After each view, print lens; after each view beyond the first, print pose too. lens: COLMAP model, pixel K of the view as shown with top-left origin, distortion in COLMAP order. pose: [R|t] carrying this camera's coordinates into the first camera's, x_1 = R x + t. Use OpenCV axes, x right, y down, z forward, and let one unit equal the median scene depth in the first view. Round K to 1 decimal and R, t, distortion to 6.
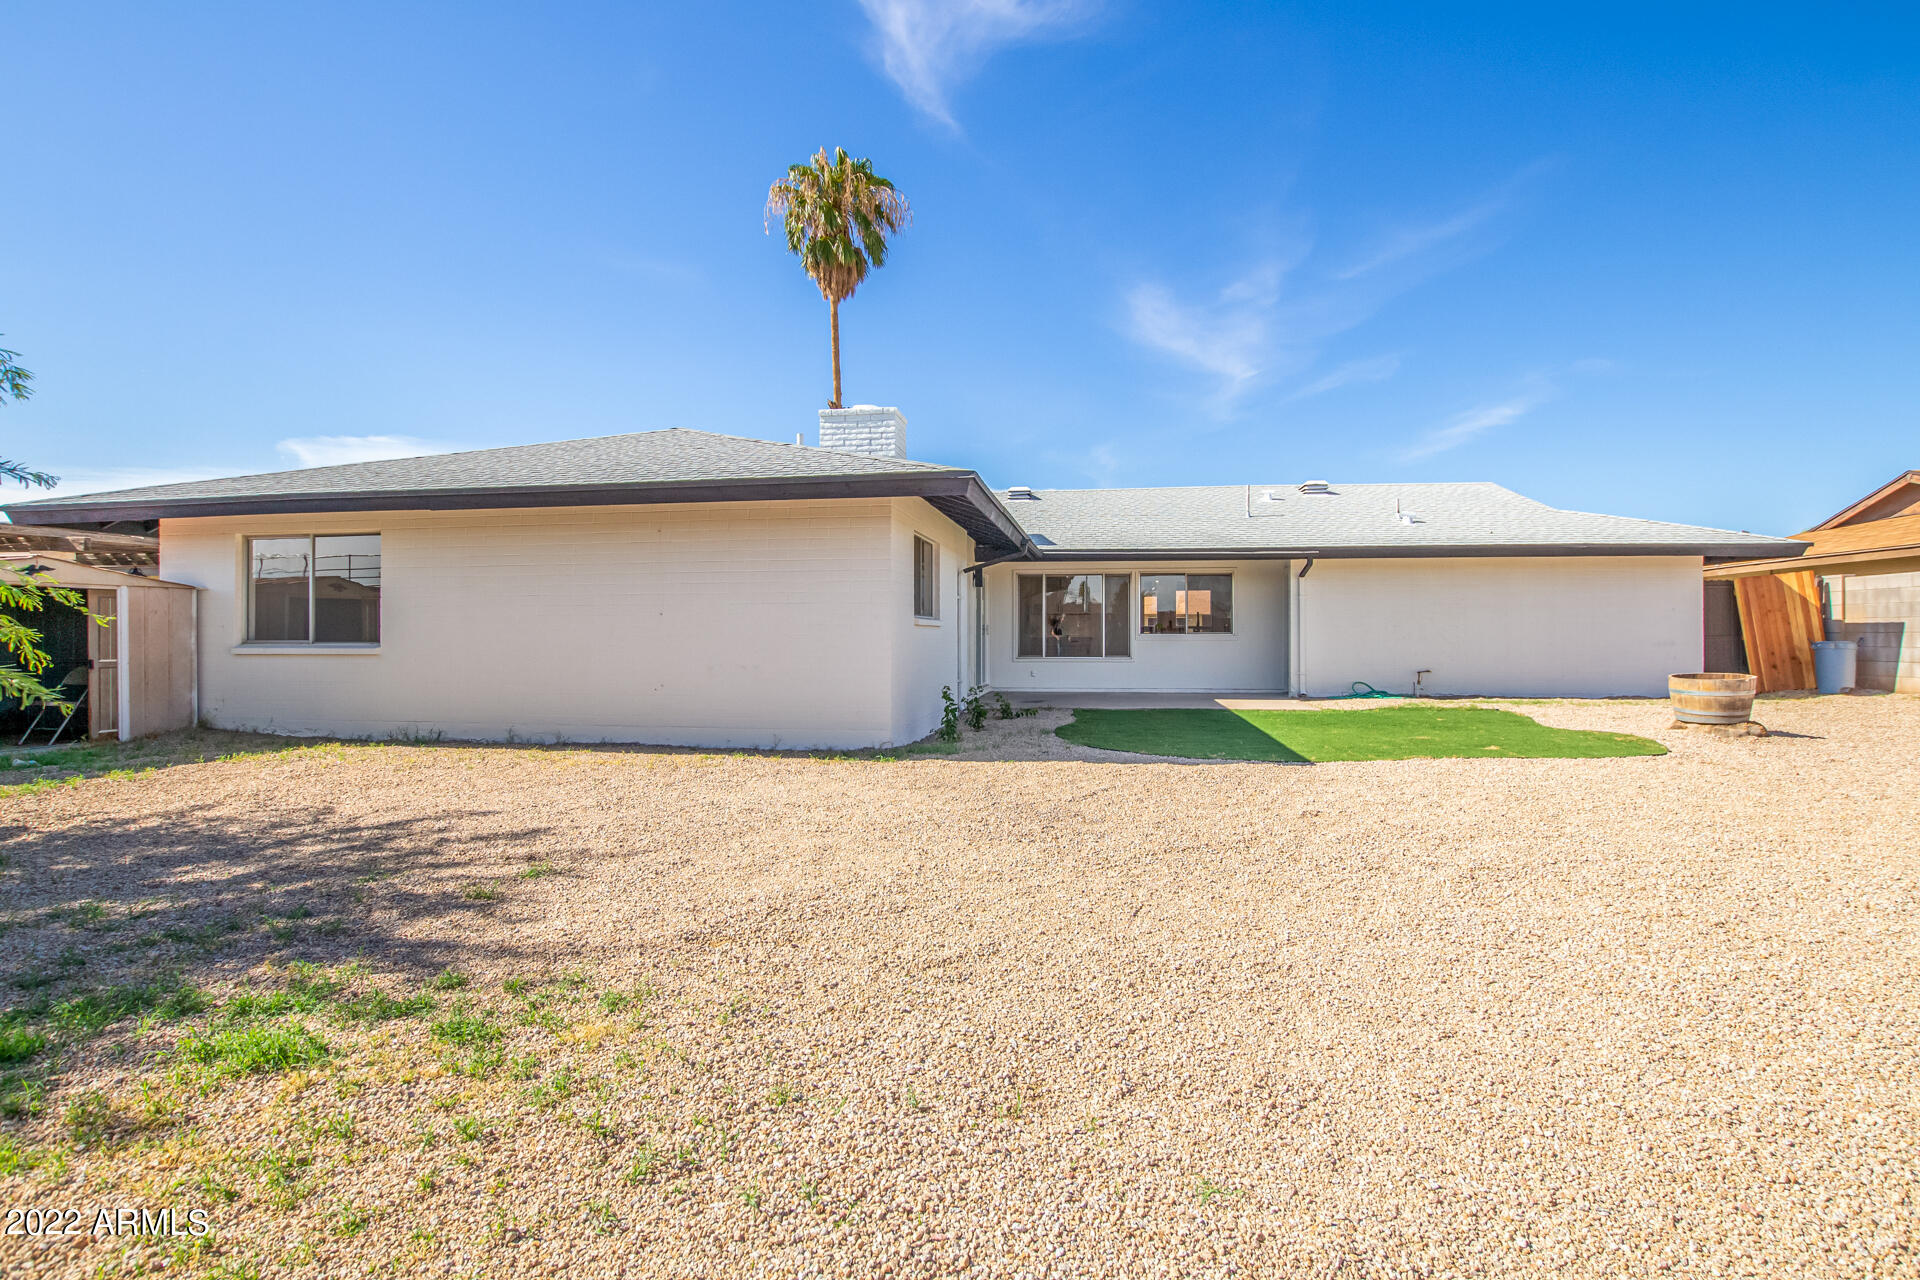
lens RADIAL K [[890.3, 0, 960.6], [0, 890.3, 632.6], [0, 0, 1]] dist [0.001890, 0.000102]
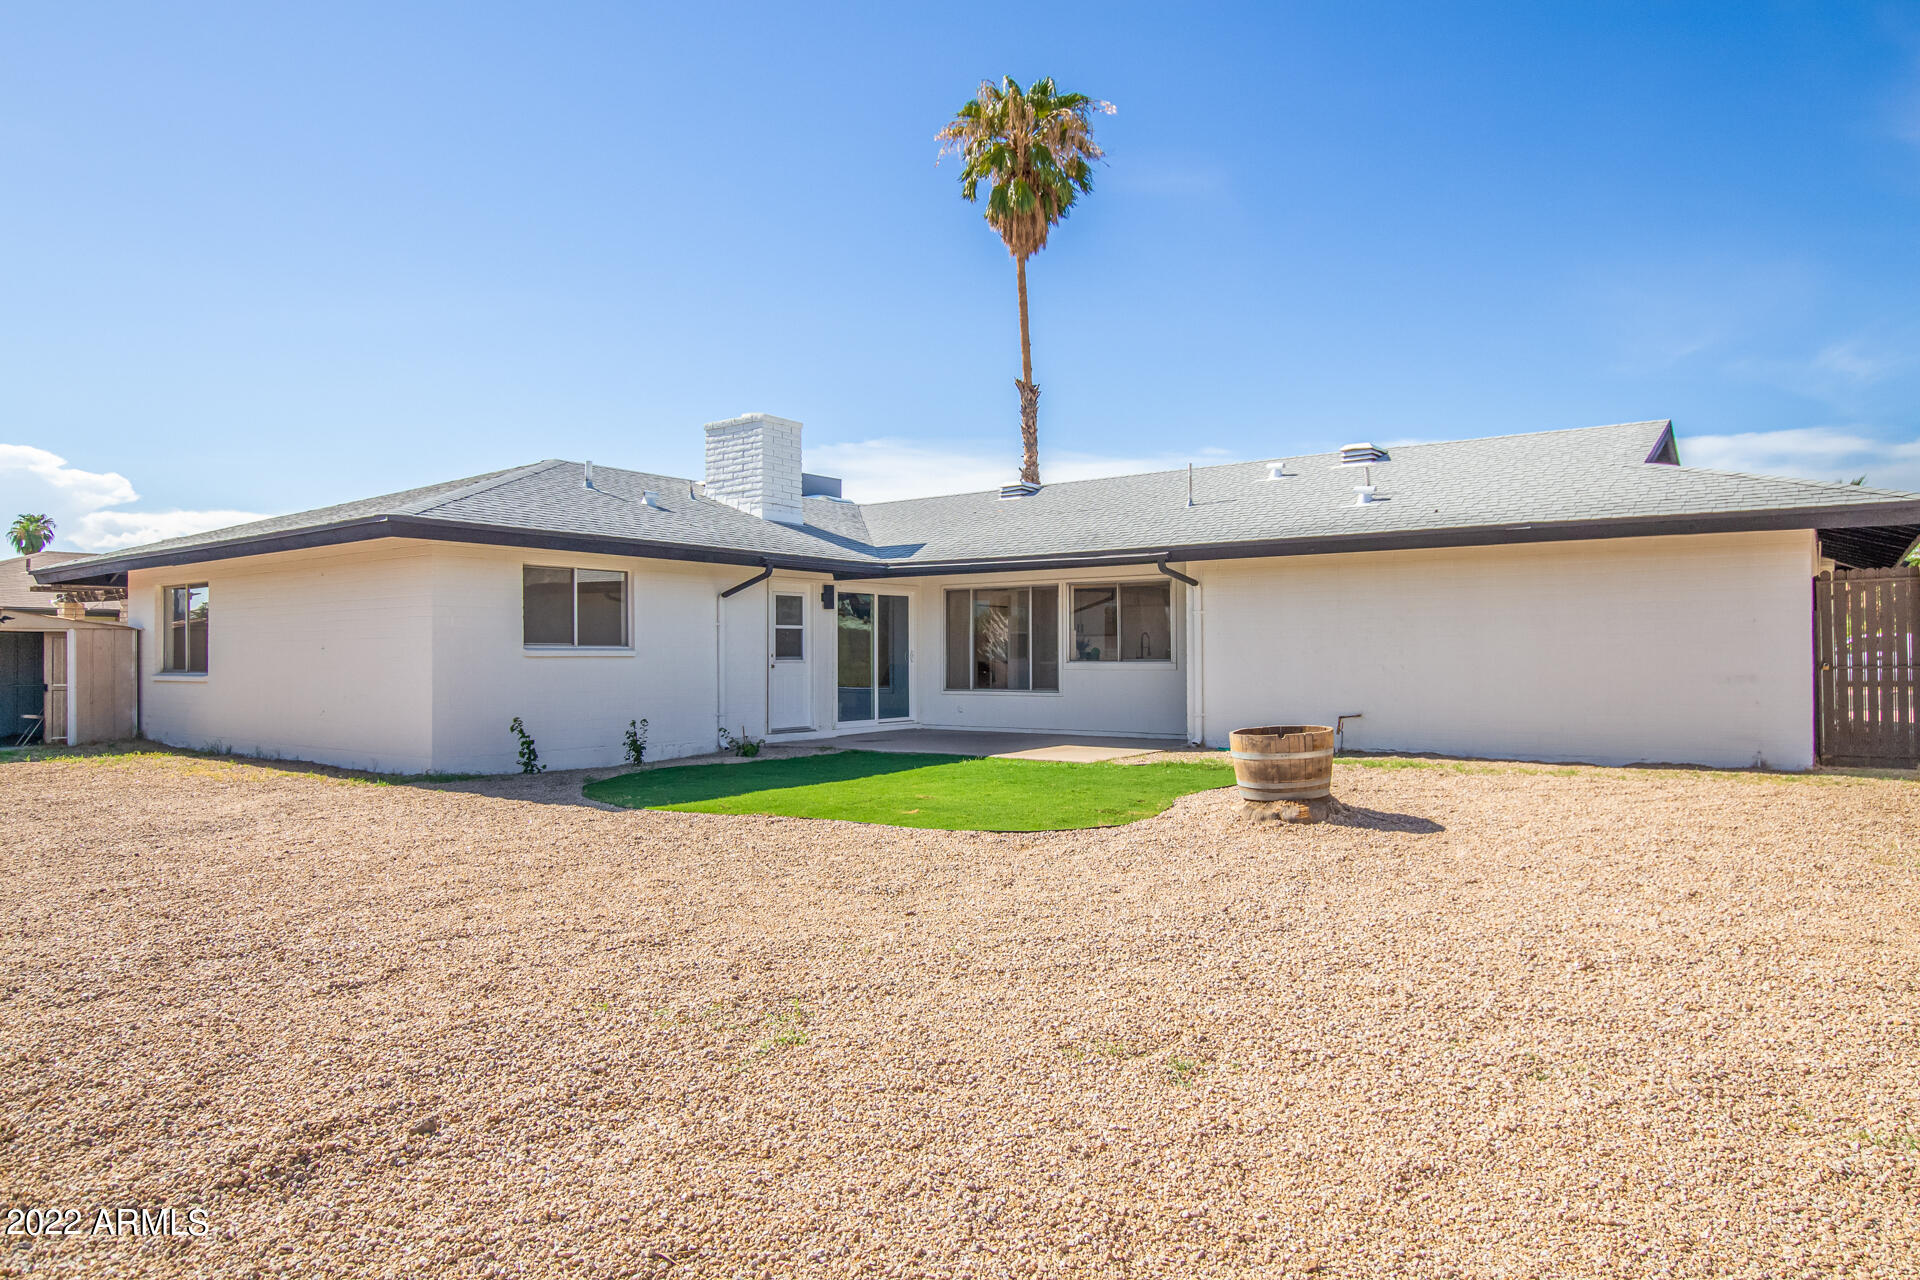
lens RADIAL K [[1157.0, 0, 959.3], [0, 1157.0, 644.6], [0, 0, 1]] dist [0.029049, 0.000675]
pose [[0.882267, -0.008308, -0.470675, 0.693963], [0.003087, 0.999925, -0.011865, -0.002609], [0.470739, 0.009015, 0.882227, 0.057486]]
